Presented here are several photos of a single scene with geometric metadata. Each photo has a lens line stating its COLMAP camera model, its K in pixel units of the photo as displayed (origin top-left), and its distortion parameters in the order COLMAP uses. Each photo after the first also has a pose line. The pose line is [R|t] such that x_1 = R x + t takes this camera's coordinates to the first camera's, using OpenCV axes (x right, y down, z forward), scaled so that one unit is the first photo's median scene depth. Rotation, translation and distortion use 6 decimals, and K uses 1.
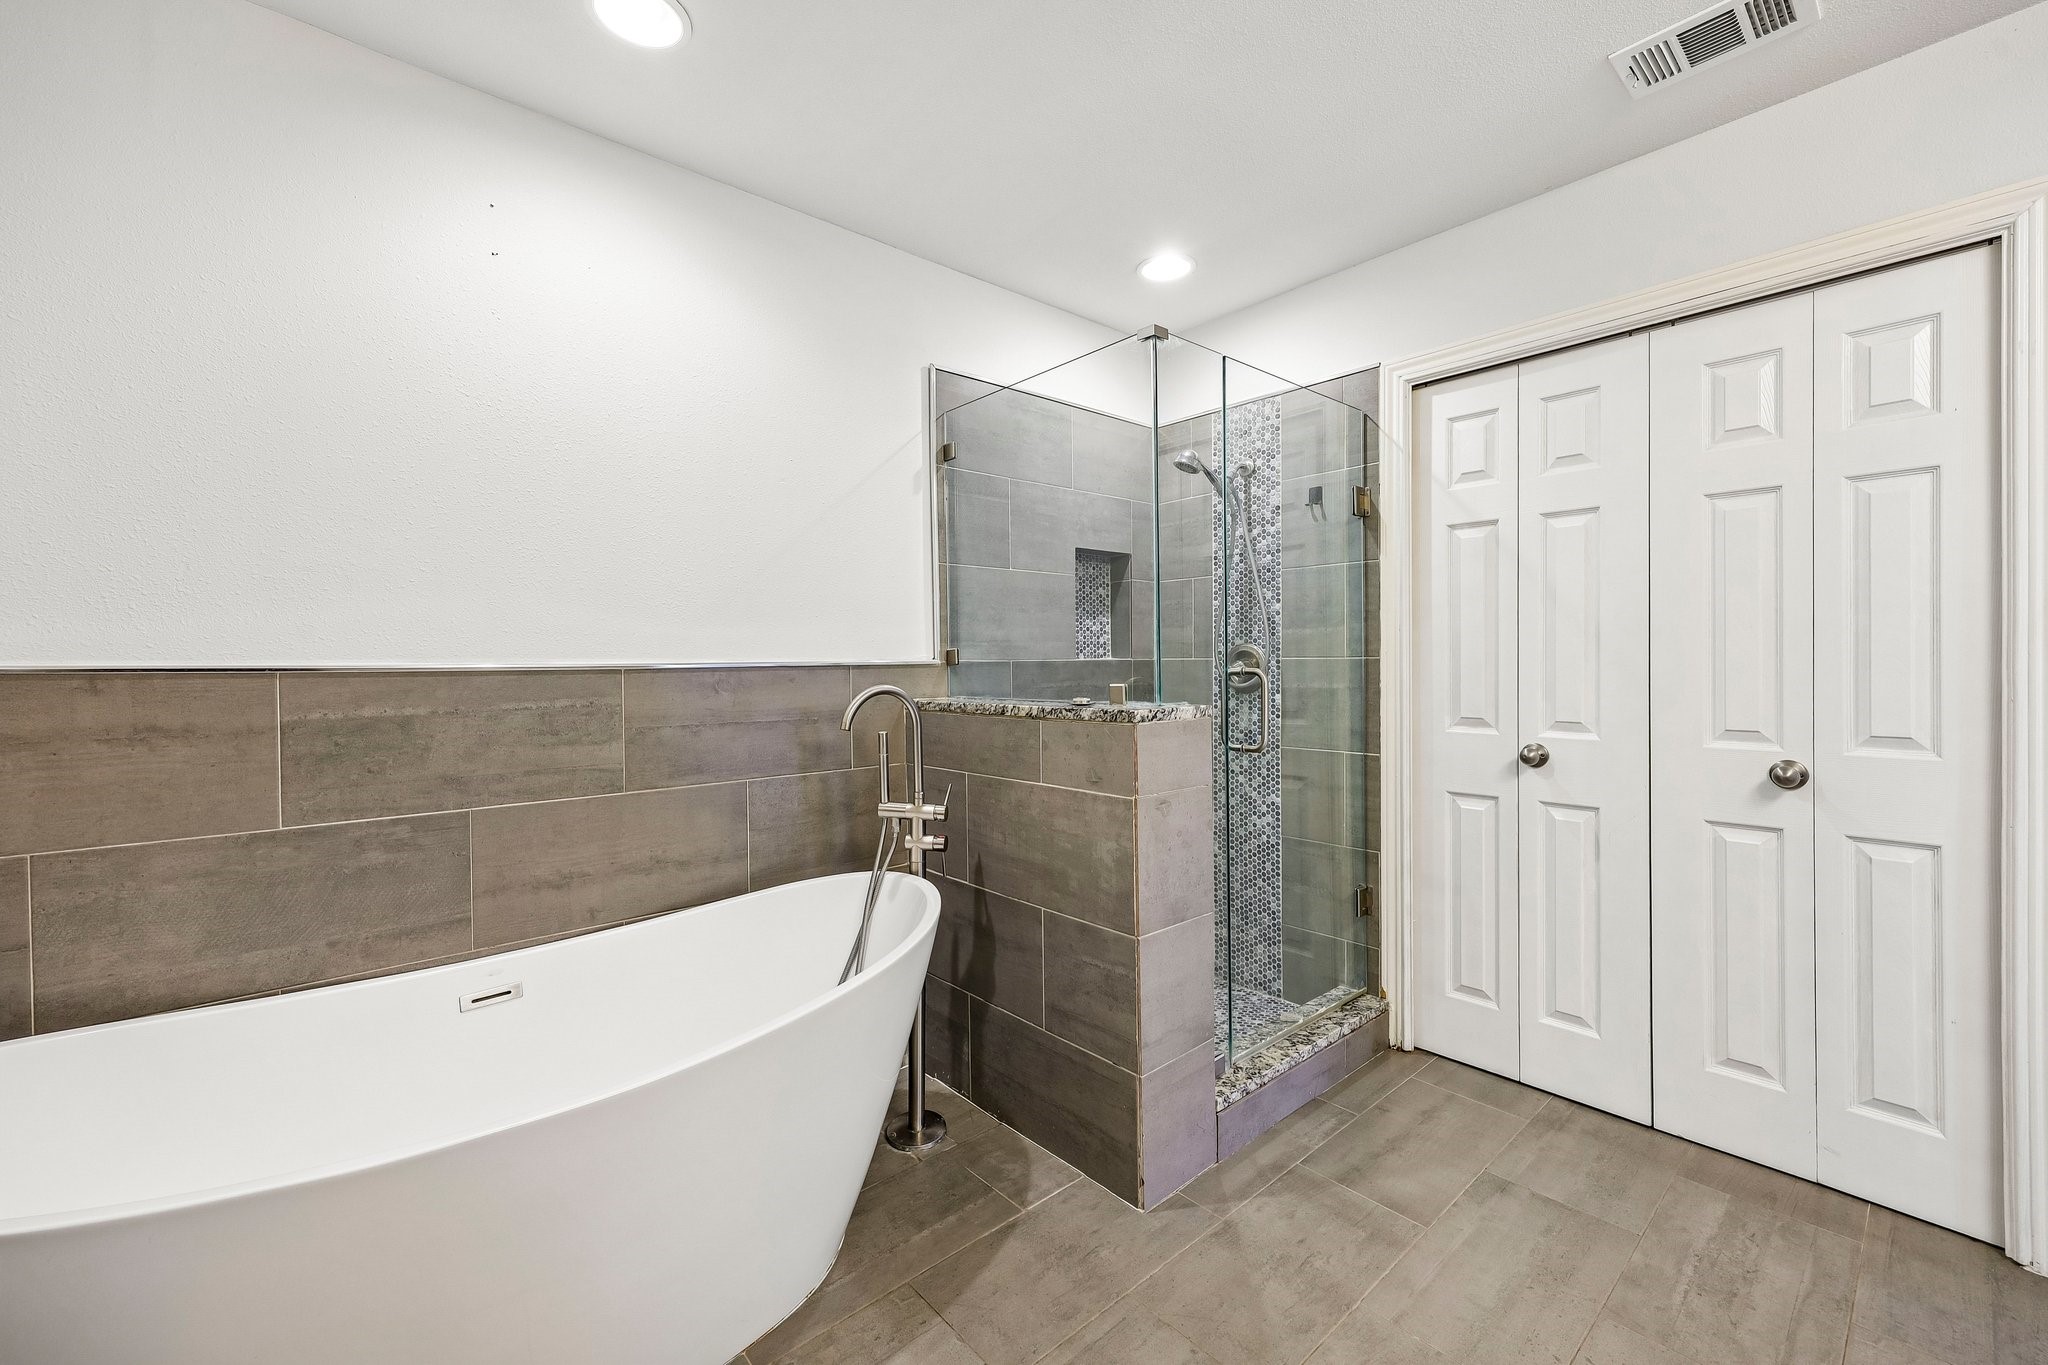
lens RADIAL K [[824.6, 0, 1024.7], [0, 824.6, 670.9], [0, 0, 1]] dist [-0.001178, 0.000055]
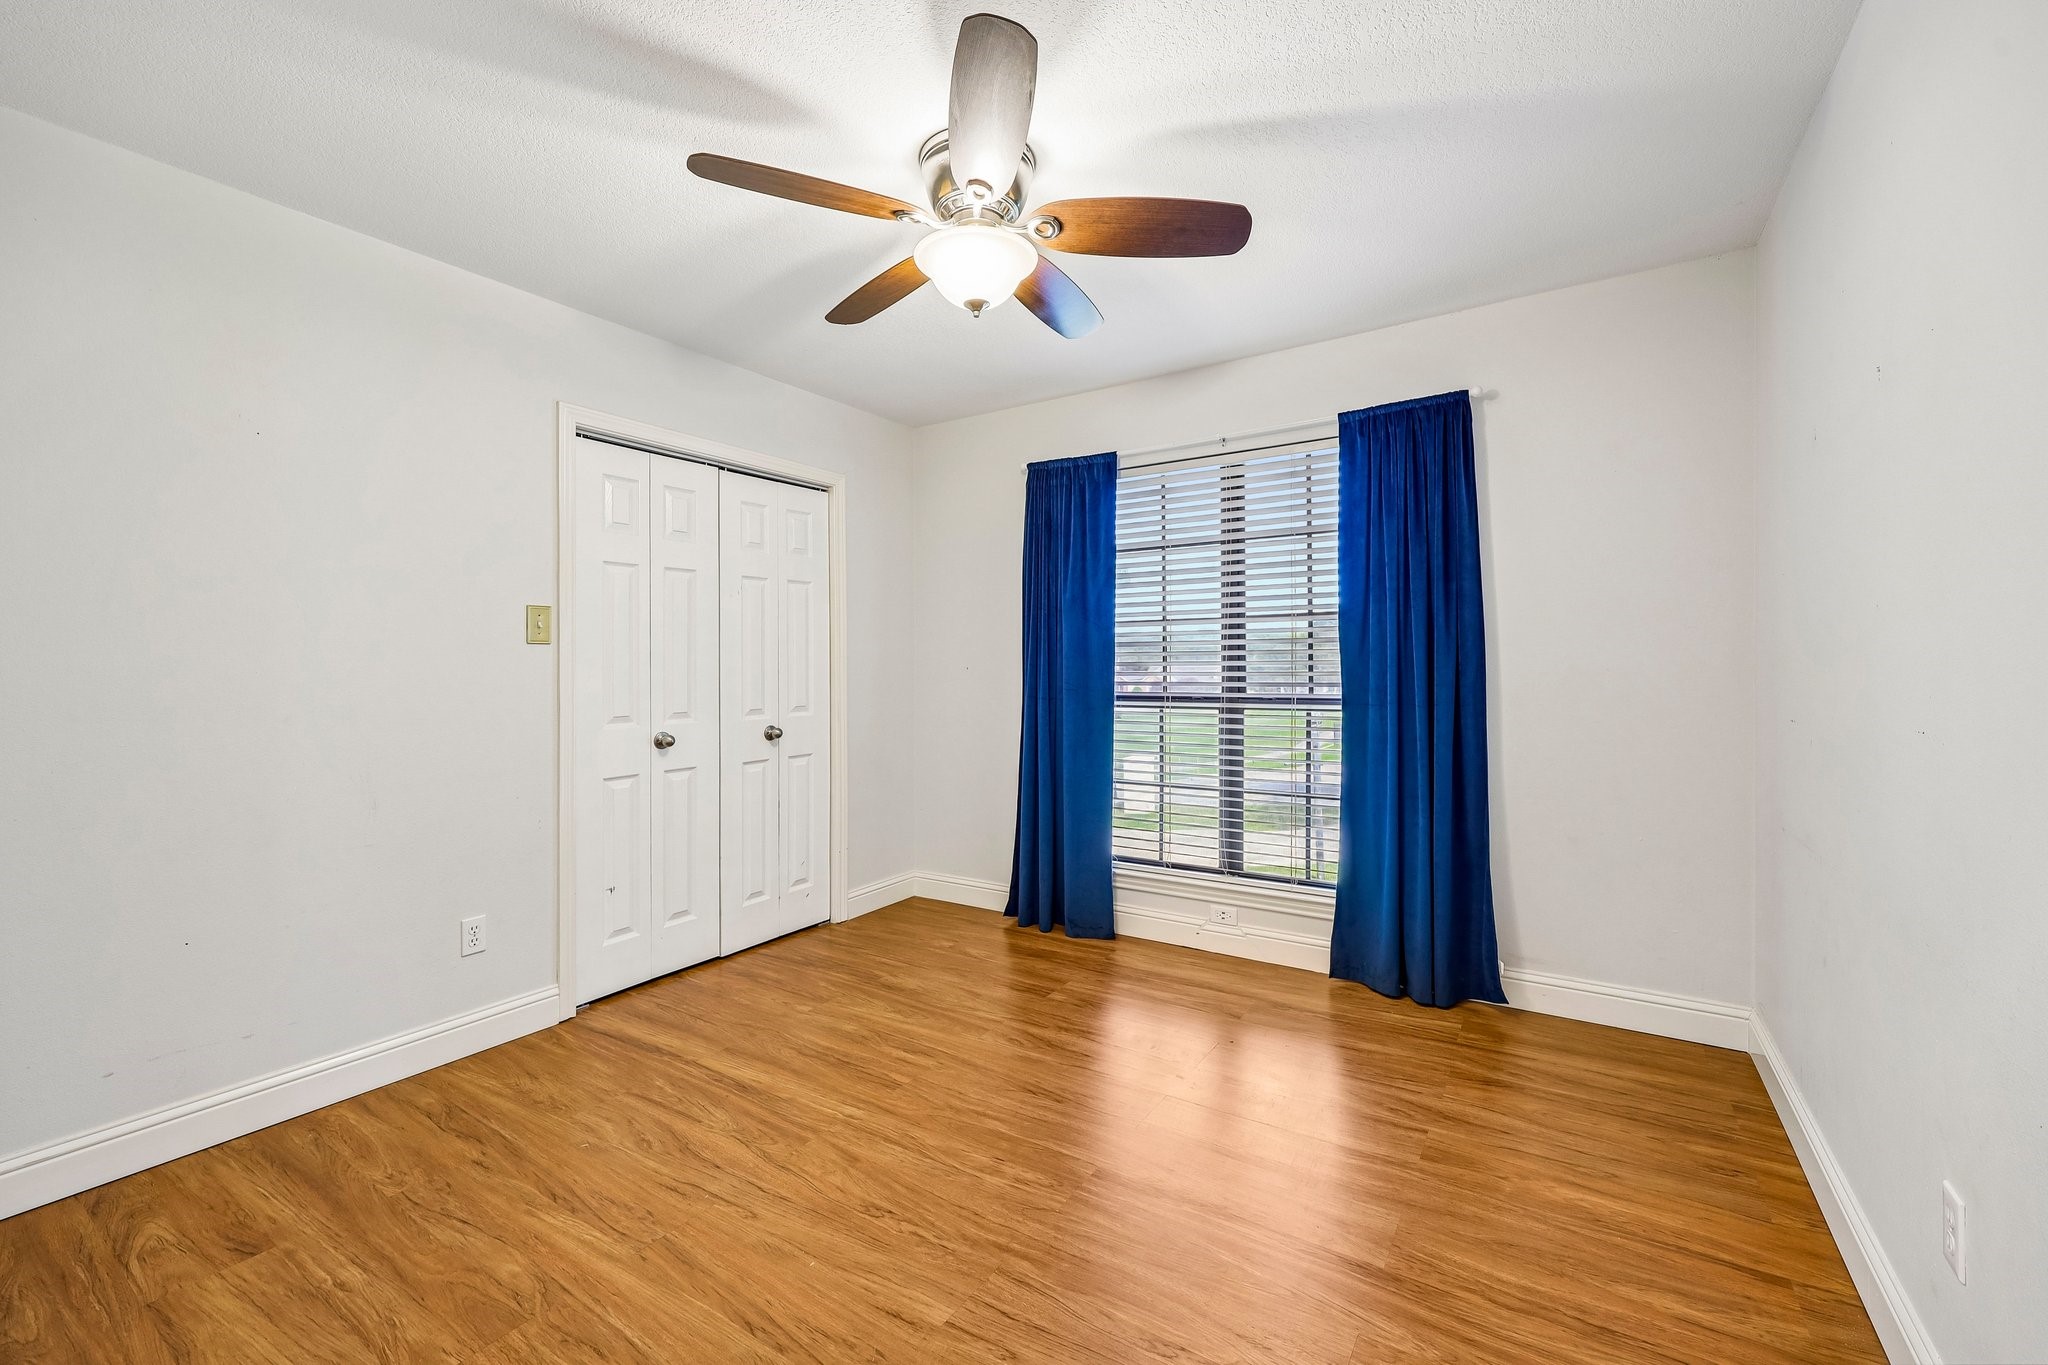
lens RADIAL K [[824.6, 0, 1031.1], [0, 824.6, 667.2], [0, 0, 1]] dist [-0.001178, 0.000055]
pose [[-0.279410, 0.012716, 0.960088, -1.005157], [0.014585, 0.999853, -0.008998, 0.004508], [-0.960061, 0.011489, -0.279555, 0.906292]]
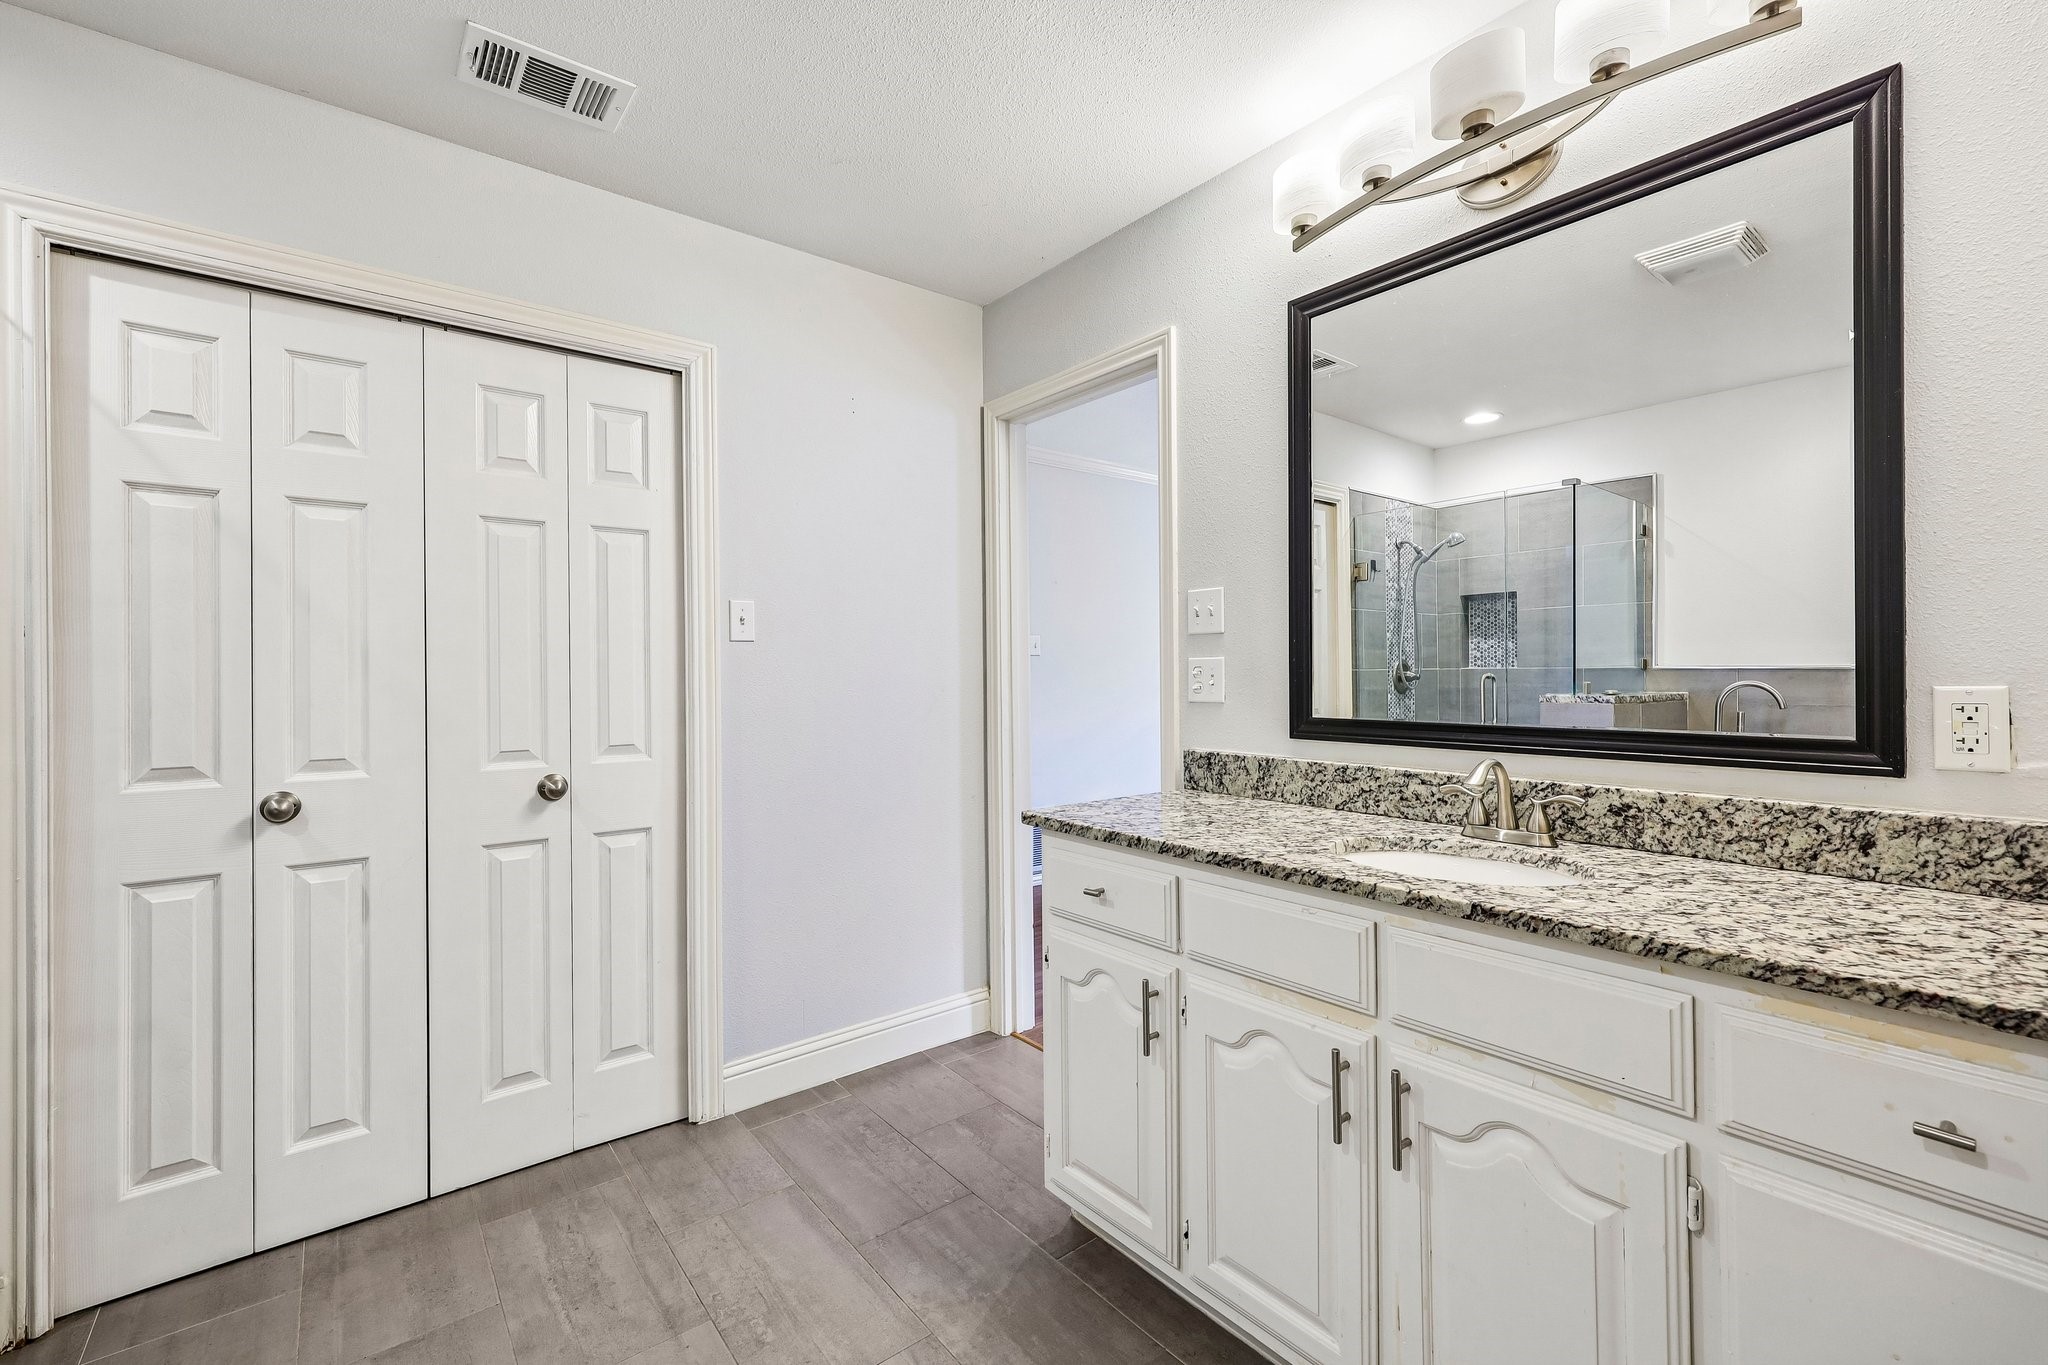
lens RADIAL K [[876.8, 0, 1023.8], [0, 876.8, 669.0], [0, 0, 1]] dist [0.003412, 0.001417]
pose [[0.046293, 0.015396, 0.998809, -0.194407], [0.020979, 0.999646, -0.016381, 0.001488], [-0.998708, 0.021713, 0.045954, 0.304888]]
